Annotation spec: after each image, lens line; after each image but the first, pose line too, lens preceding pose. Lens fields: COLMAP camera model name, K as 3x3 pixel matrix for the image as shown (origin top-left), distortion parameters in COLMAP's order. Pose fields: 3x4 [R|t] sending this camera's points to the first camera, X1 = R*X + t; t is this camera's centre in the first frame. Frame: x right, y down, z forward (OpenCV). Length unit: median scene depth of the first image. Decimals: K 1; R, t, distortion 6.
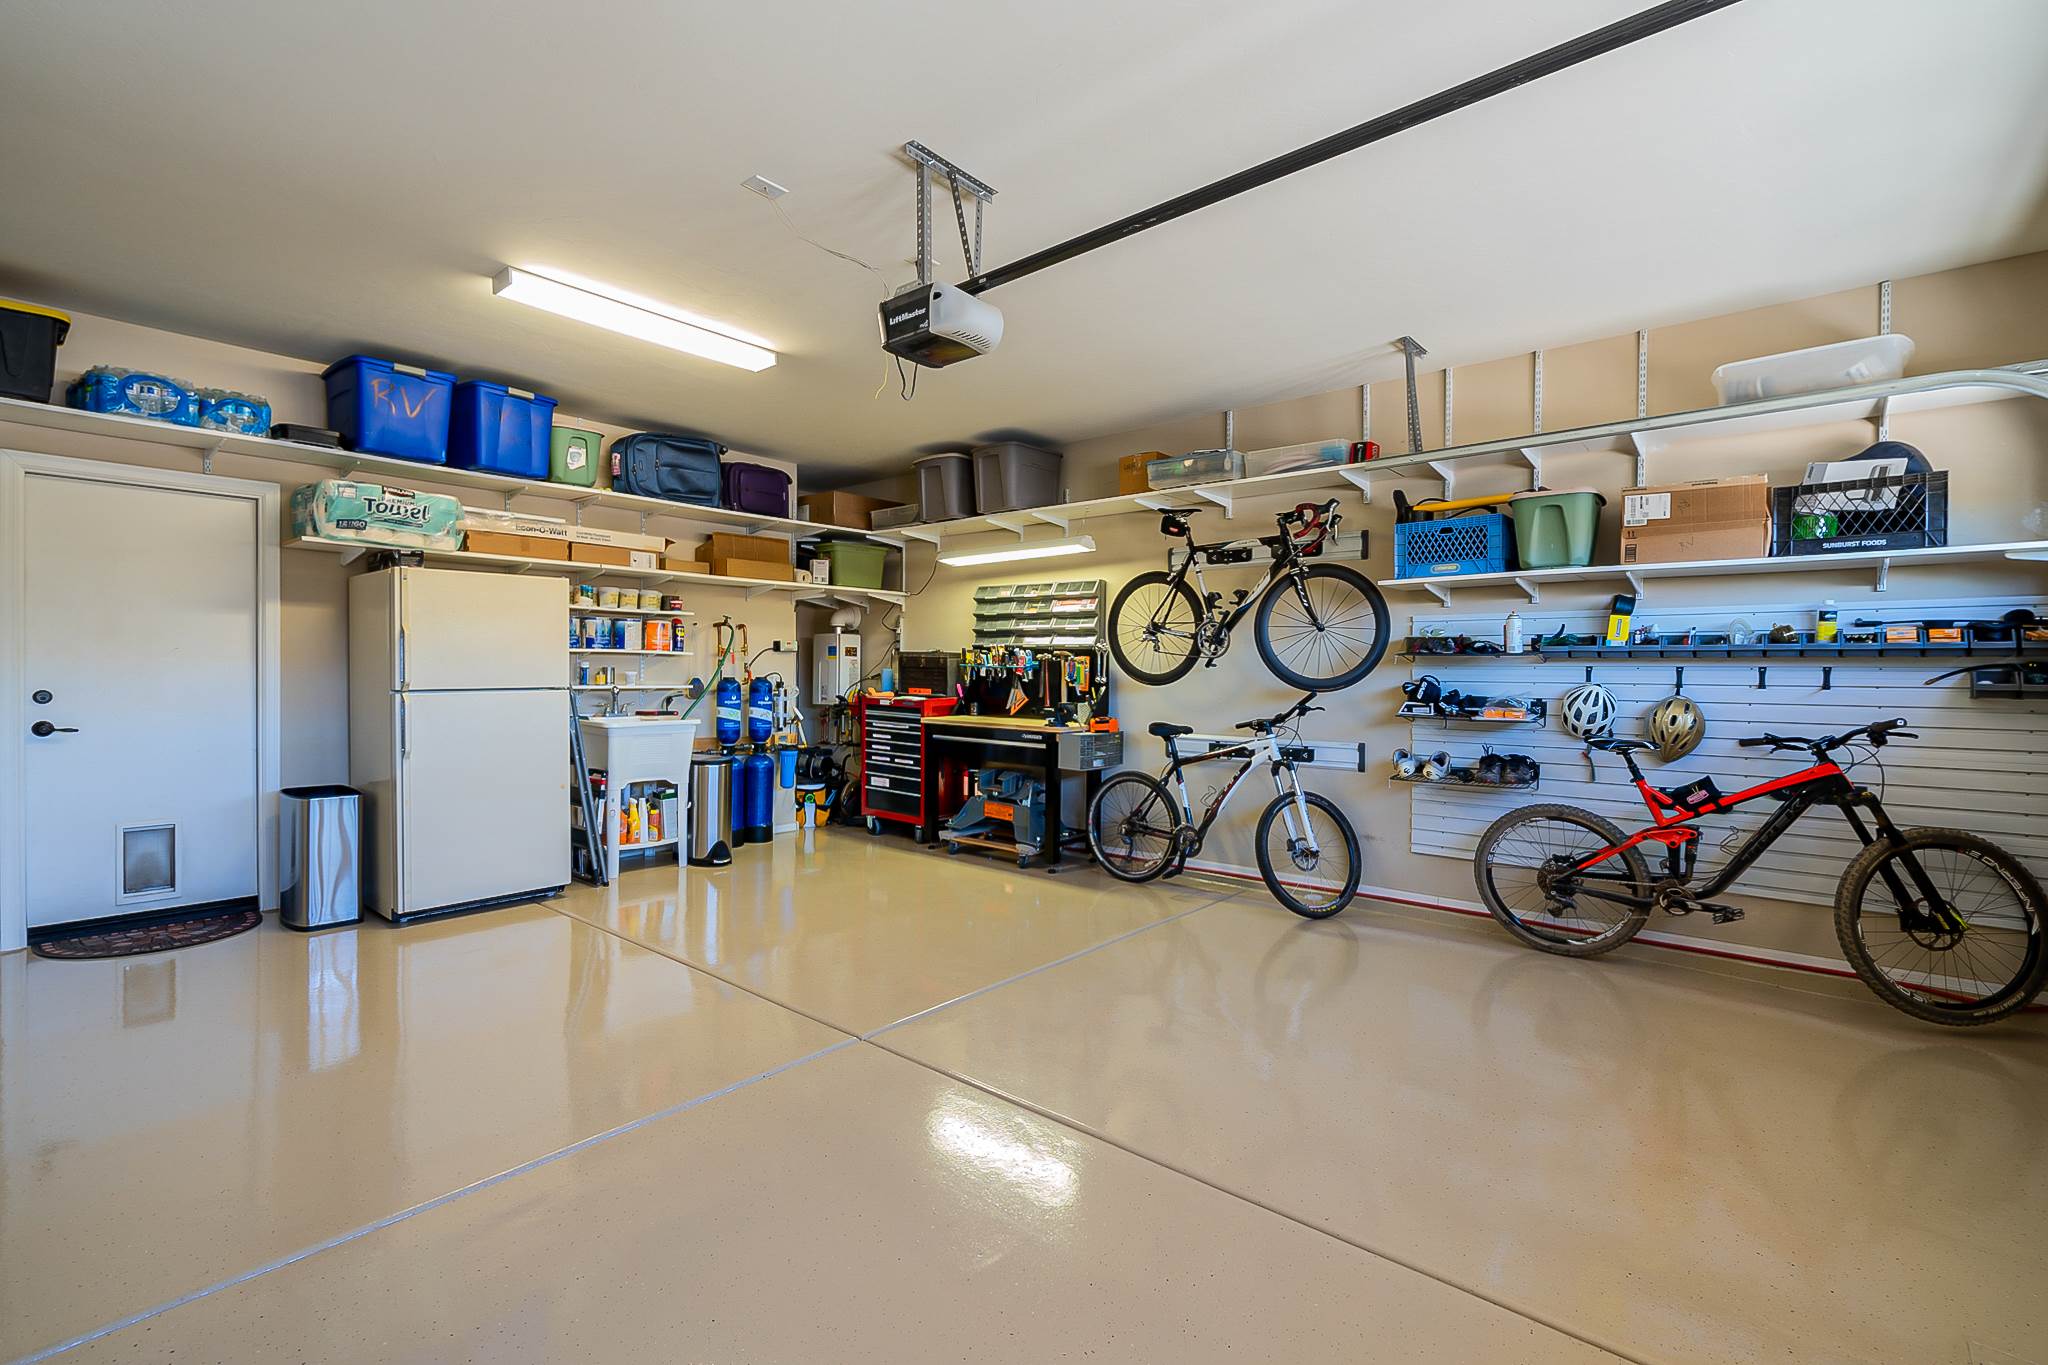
lens RADIAL K [[935.6, 0, 964.9], [0, 935.6, 684.0], [0, 0, 1]] dist [-0.004581, 0.001124]
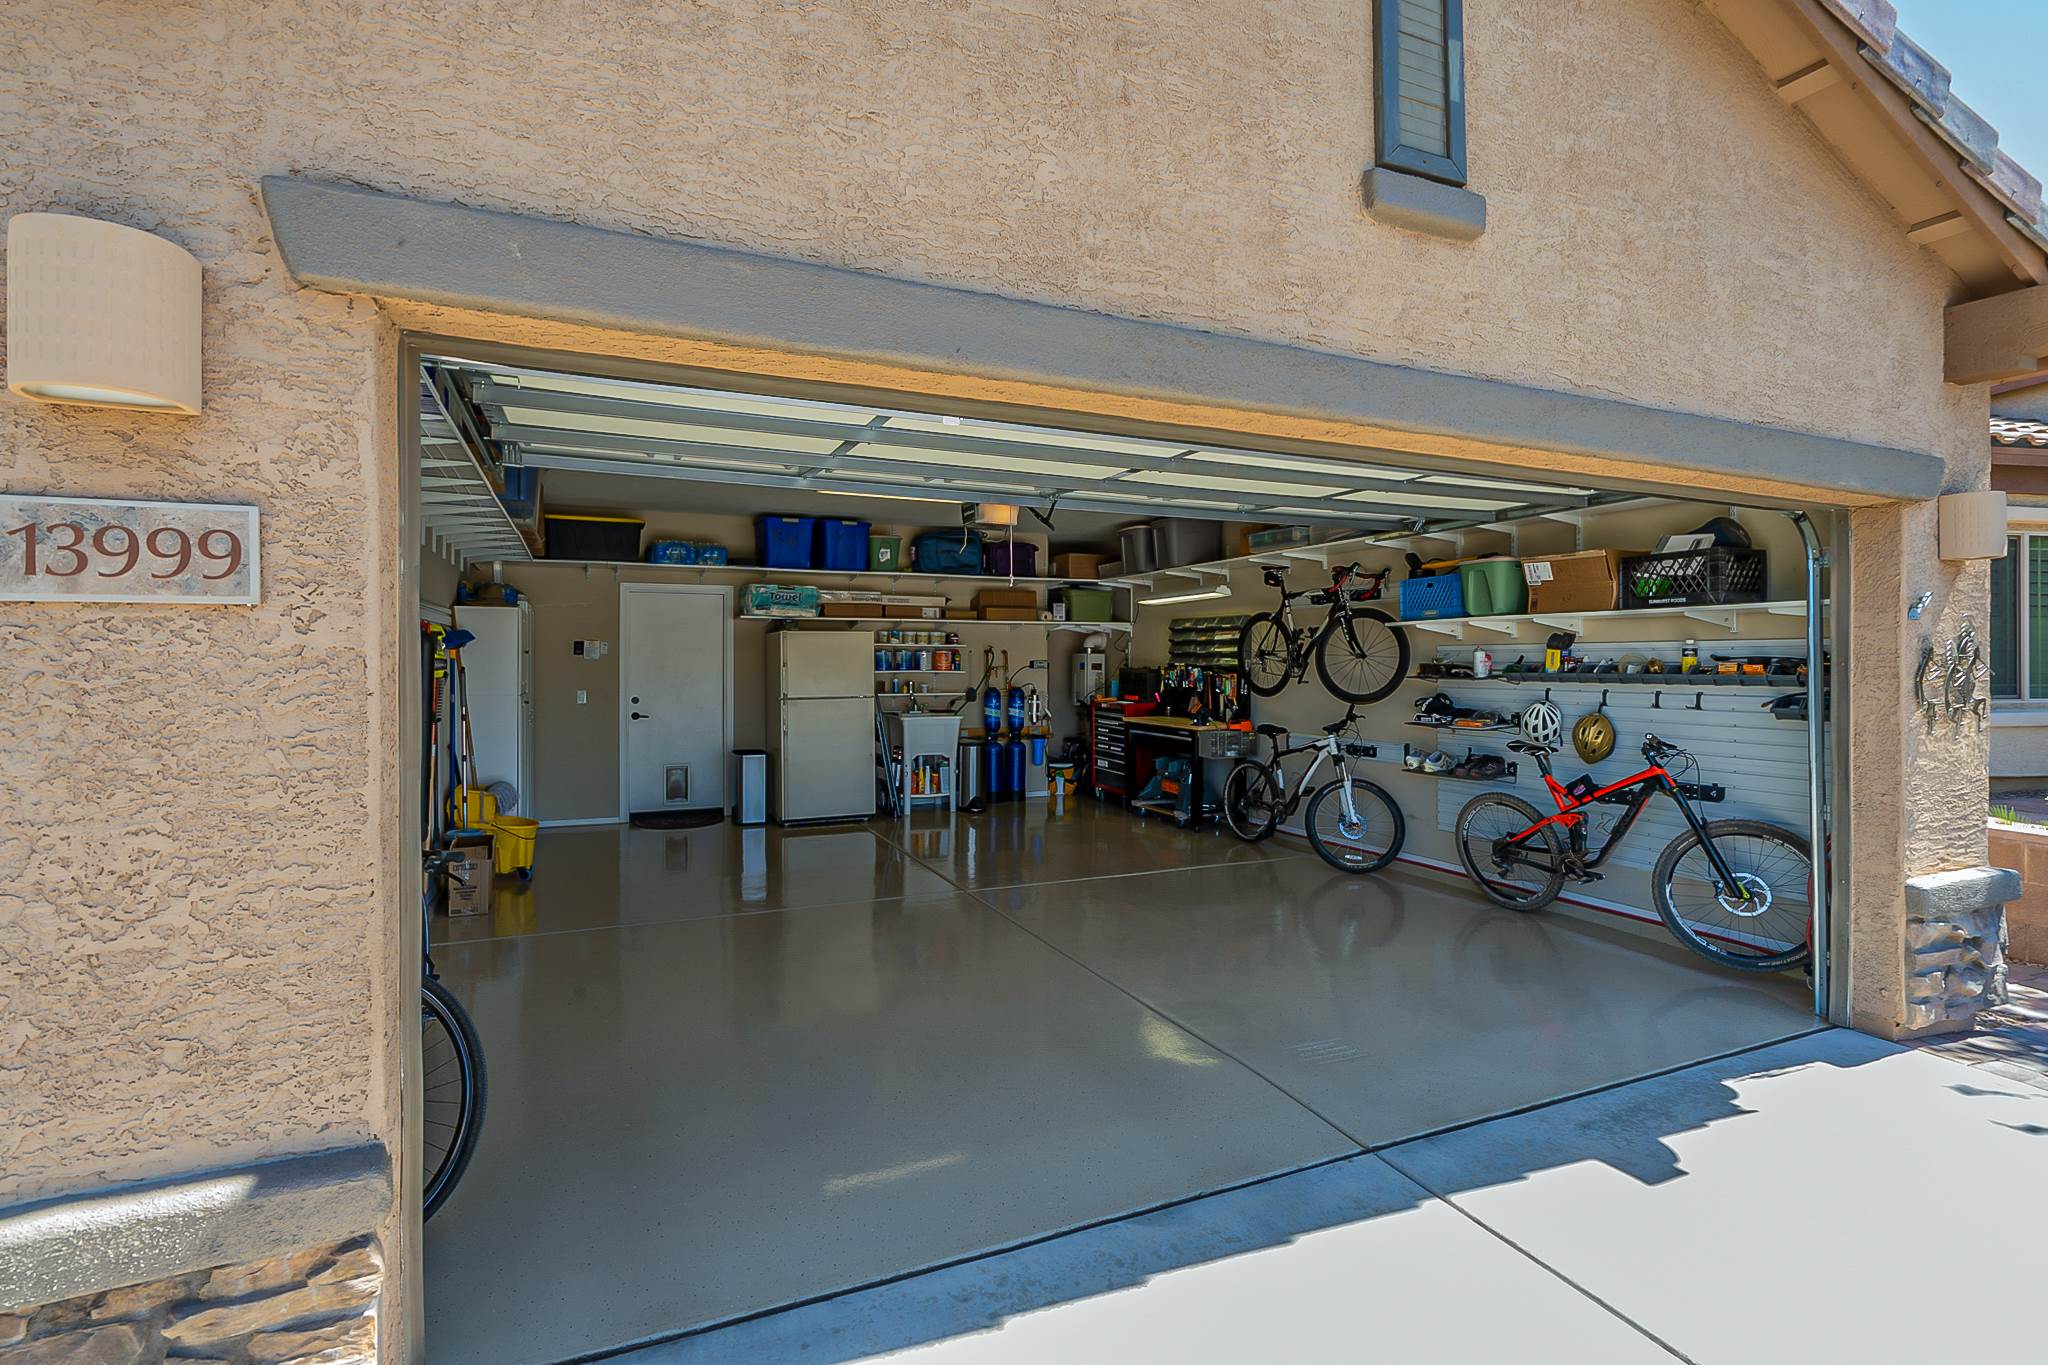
lens RADIAL K [[935.6, 0, 1009.0], [0, 935.6, 666.2], [0, 0, 1]] dist [-0.004581, 0.001124]
pose [[0.916831, -0.003561, -0.399260, 0.430942], [-0.001127, 0.999933, -0.011507, -0.028403], [0.399274, 0.011000, 0.916766, -0.408598]]
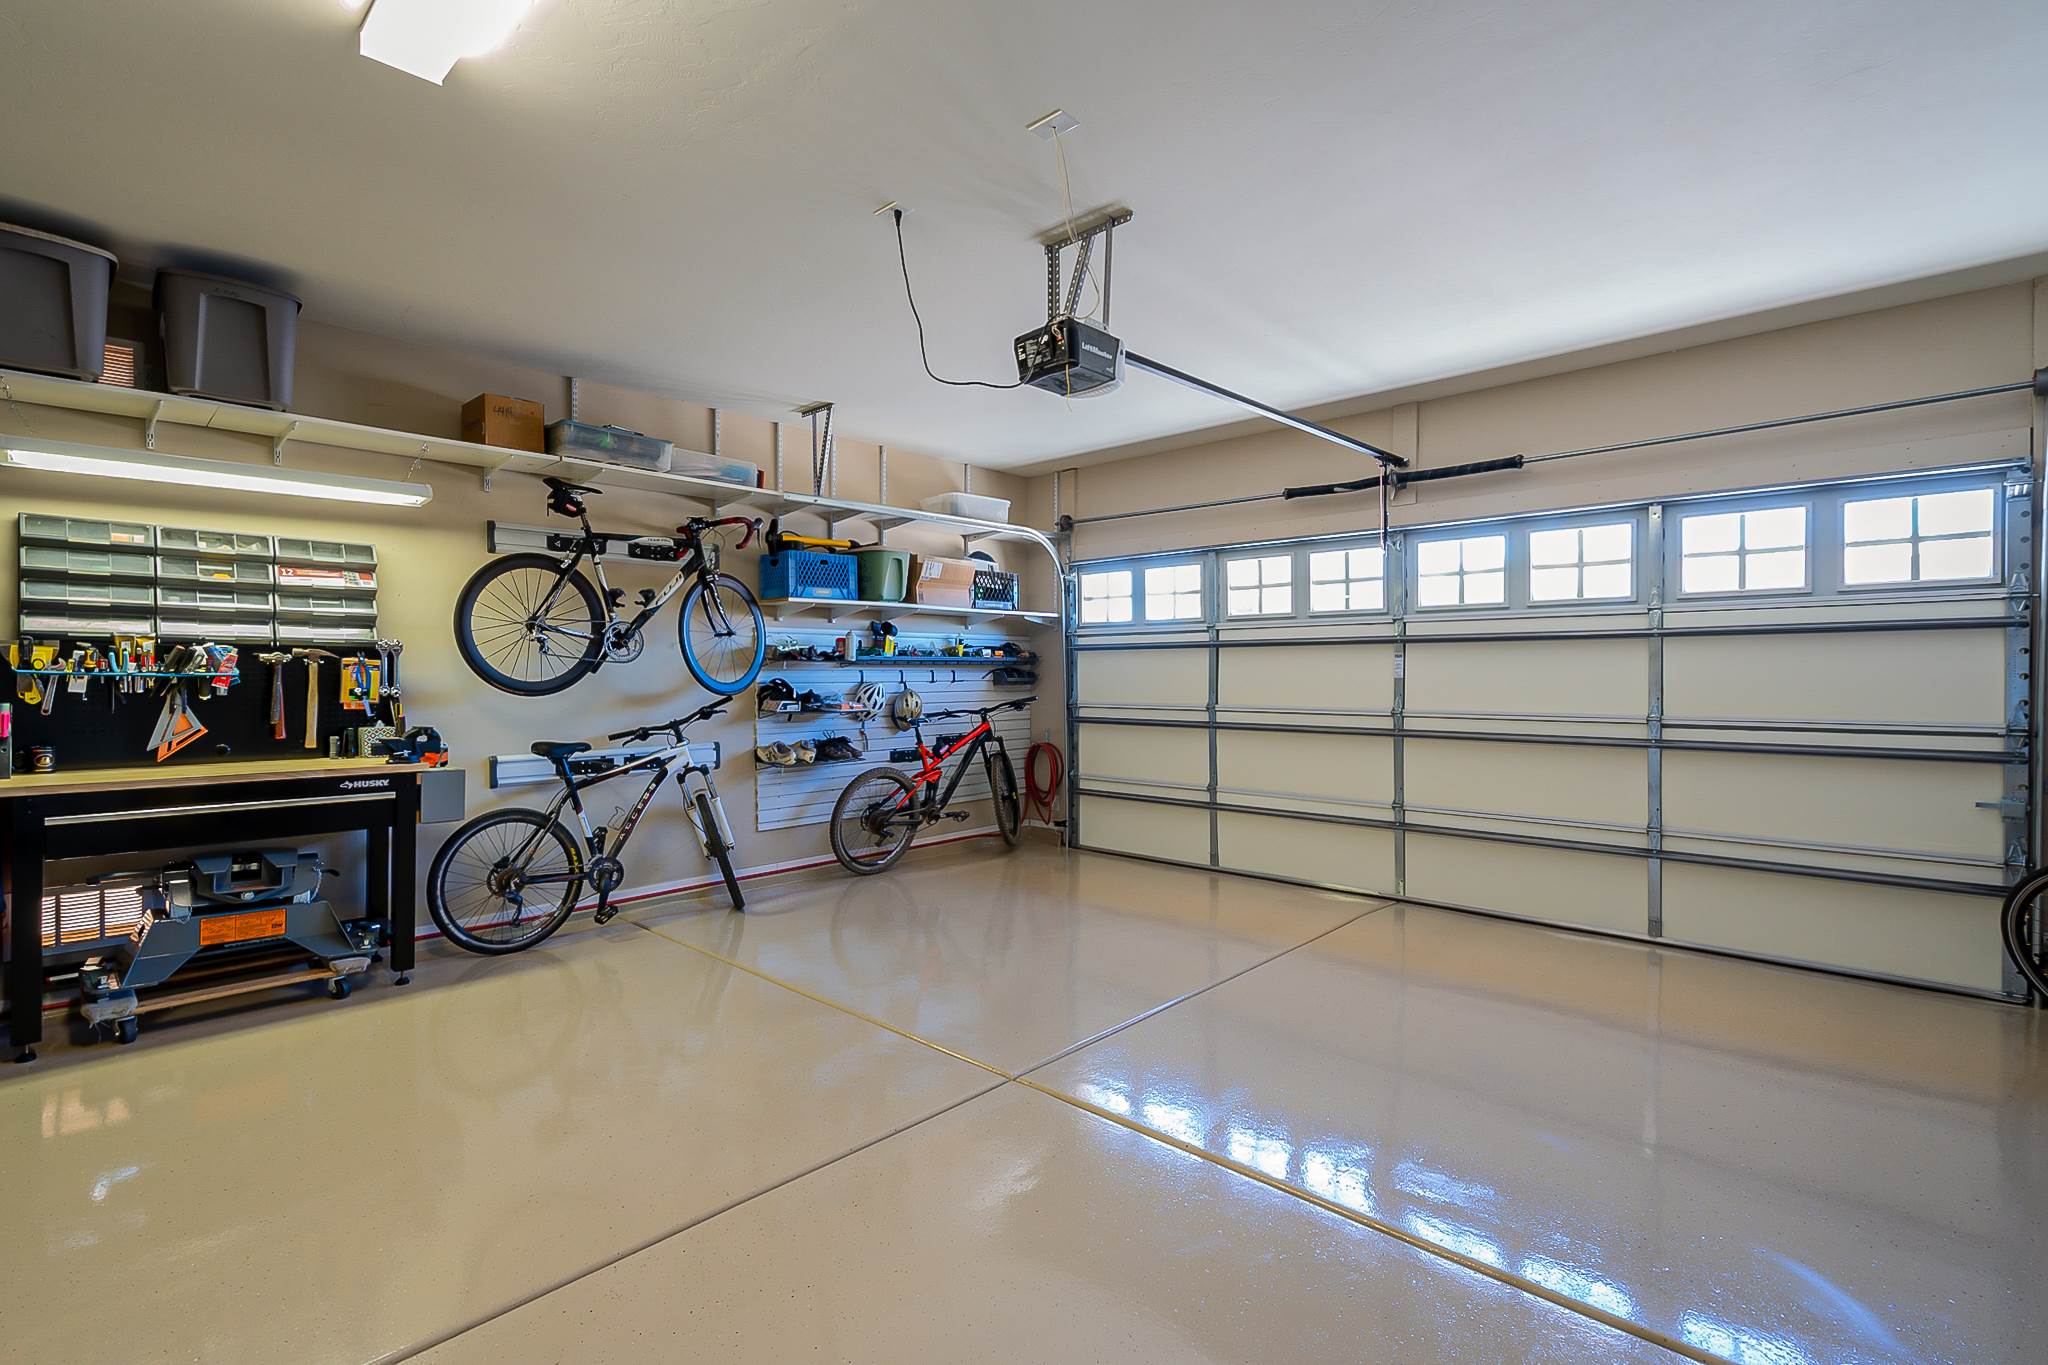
lens RADIAL K [[935.6, 0, 1083.3], [0, 935.6, 683.2], [0, 0, 1]] dist [-0.004581, 0.001124]
pose [[-0.026554, -0.018357, 0.999479, -0.648690], [0.018610, 0.999649, 0.018855, -0.016506], [-0.999474, 0.019101, -0.026203, 0.591464]]
